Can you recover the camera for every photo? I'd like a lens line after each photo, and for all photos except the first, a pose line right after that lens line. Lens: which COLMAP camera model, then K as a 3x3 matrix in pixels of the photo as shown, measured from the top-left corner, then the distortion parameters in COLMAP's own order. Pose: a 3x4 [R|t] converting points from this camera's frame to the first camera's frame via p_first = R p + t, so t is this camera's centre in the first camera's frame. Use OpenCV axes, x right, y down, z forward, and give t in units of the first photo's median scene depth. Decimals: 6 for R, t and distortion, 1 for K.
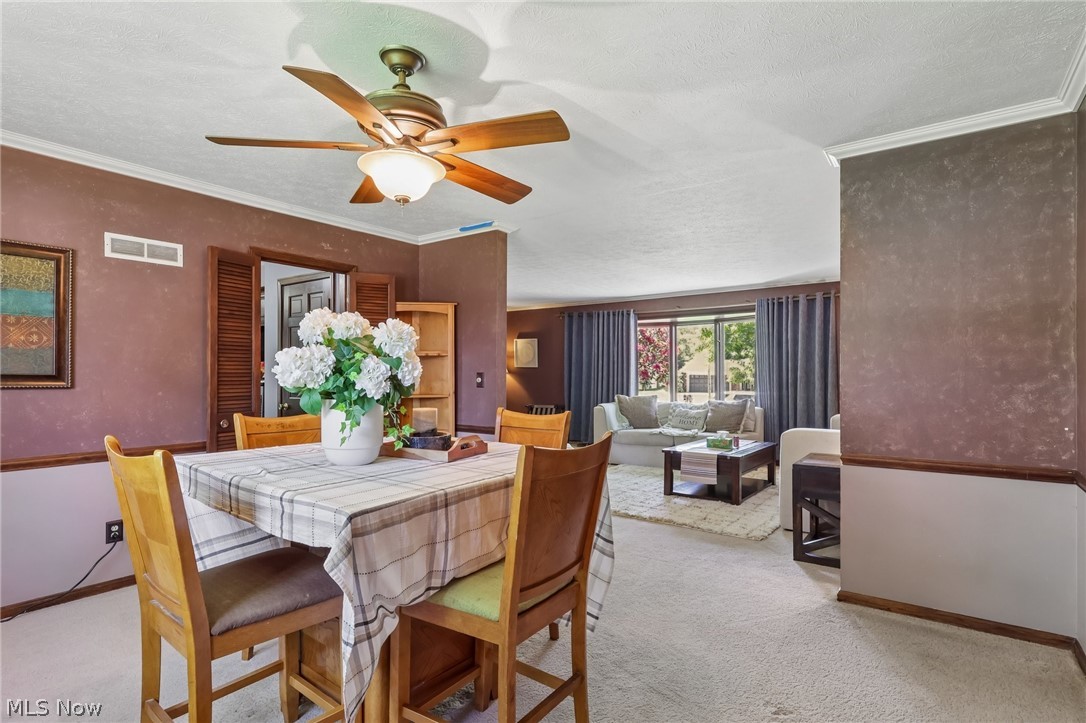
lens RADIAL K [[542.2, 0, 540.1], [0, 542.2, 369.8], [0, 0, 1]] dist [-0.002788, -0.000075]
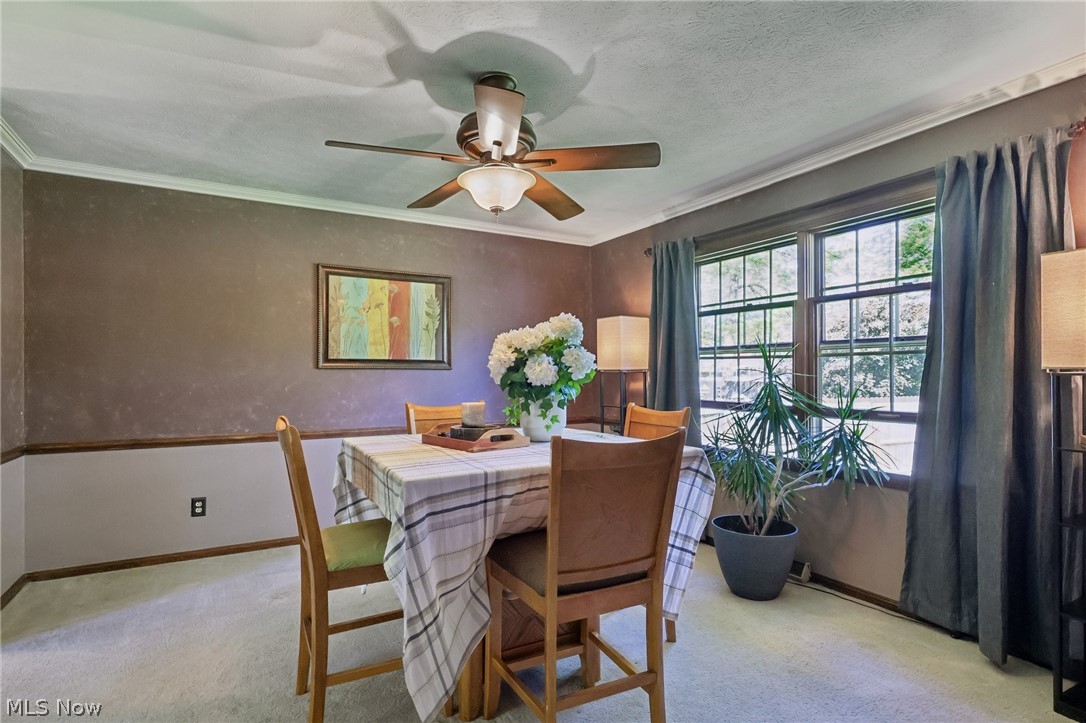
lens RADIAL K [[552.1, 0, 538.3], [0, 552.1, 375.2], [0, 0, 1]] dist [-0.012946, -0.000050]
pose [[-0.904631, -0.002550, 0.426189, -0.553010], [-0.003080, 0.999995, -0.000554, 0.013312], [-0.426185, -0.001814, -0.904634, 1.346886]]
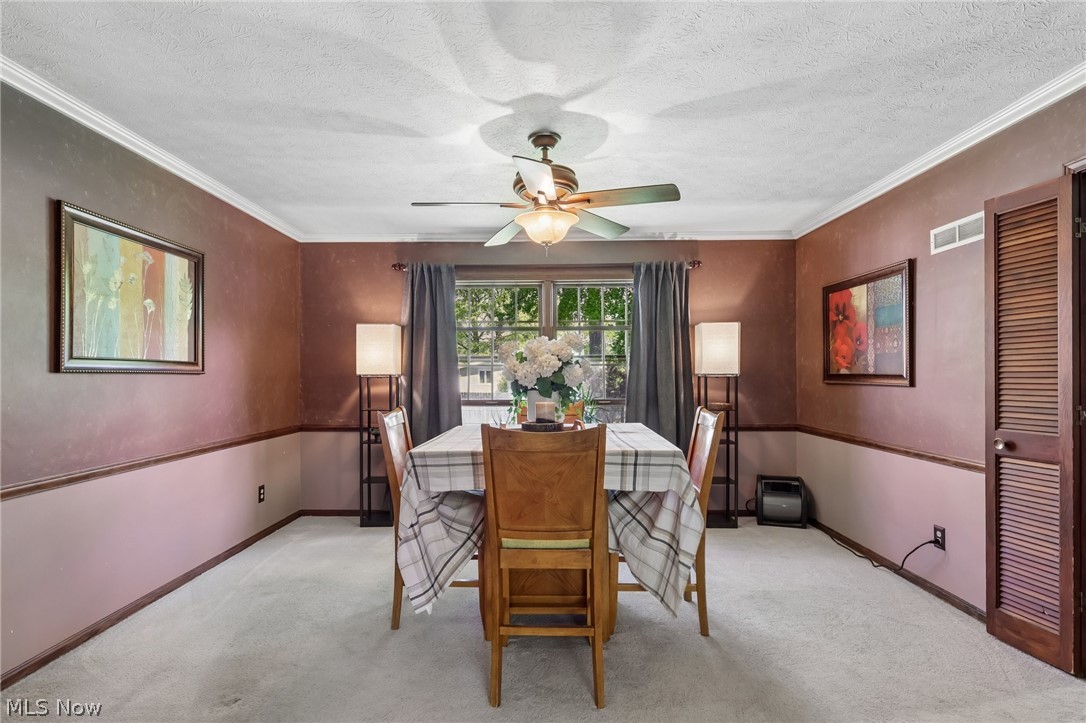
lens RADIAL K [[549.2, 0, 540.4], [0, 549.2, 375.4], [0, 0, 1]] dist [-0.000168, -0.000357]
pose [[-0.819009, 0.002117, -0.573777, 0.365970], [0.006646, 0.999961, -0.005797, 0.011560], [0.573743, -0.008561, -0.818991, 1.432895]]
